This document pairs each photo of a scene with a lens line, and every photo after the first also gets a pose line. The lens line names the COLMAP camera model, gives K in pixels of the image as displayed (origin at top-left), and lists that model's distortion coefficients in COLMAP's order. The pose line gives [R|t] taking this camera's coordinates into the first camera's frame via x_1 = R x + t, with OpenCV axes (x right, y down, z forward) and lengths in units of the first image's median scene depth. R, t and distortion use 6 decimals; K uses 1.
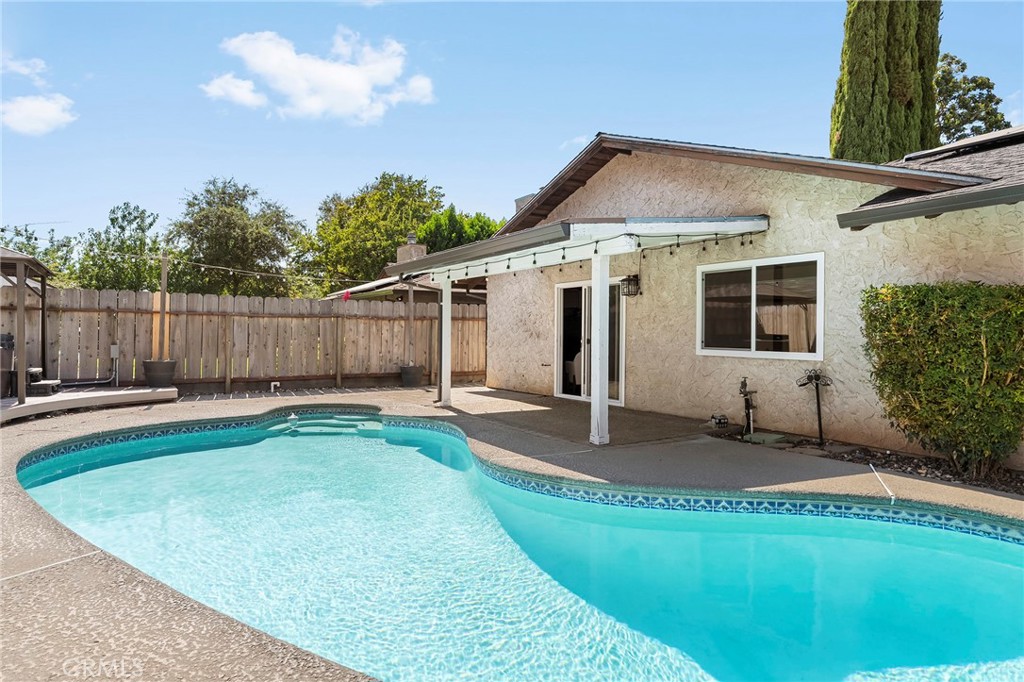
lens RADIAL K [[606.3, 0, 510.5], [0, 606.3, 323.5], [0, 0, 1]] dist [0.000550, 0.001488]
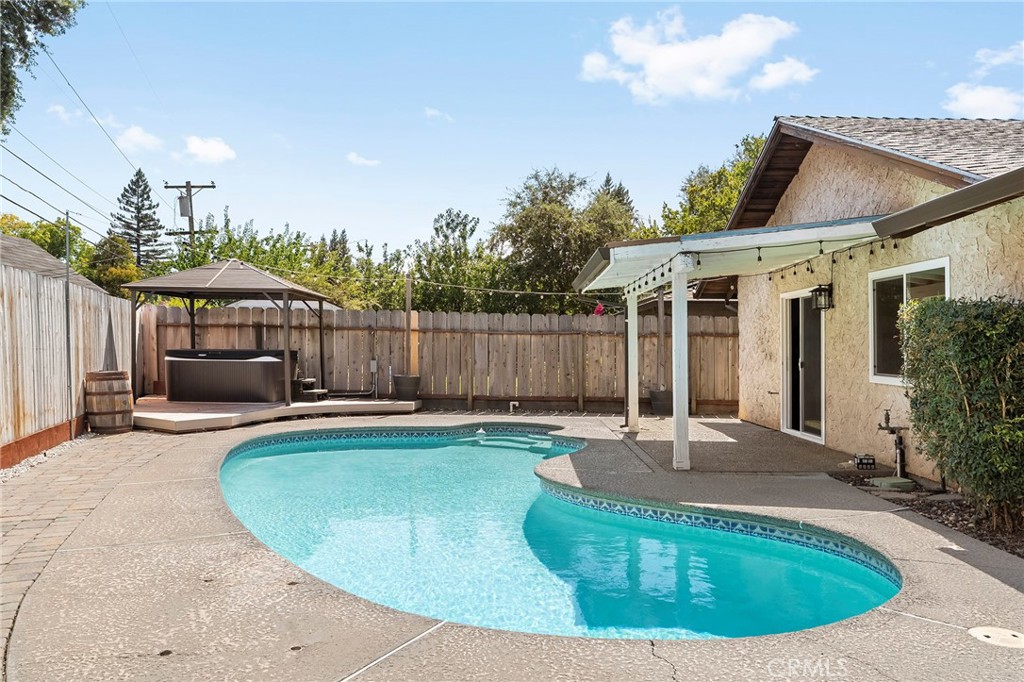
lens RADIAL K [[868.2, 0, 511.6], [0, 868.2, 362.0], [0, 0, 1]] dist [-0.003468, -0.000976]
pose [[0.841868, 0.016003, -0.539446, 0.400540], [-0.000658, 0.999590, 0.028627, -0.006386], [0.539683, -0.023745, 0.841533, -0.180522]]
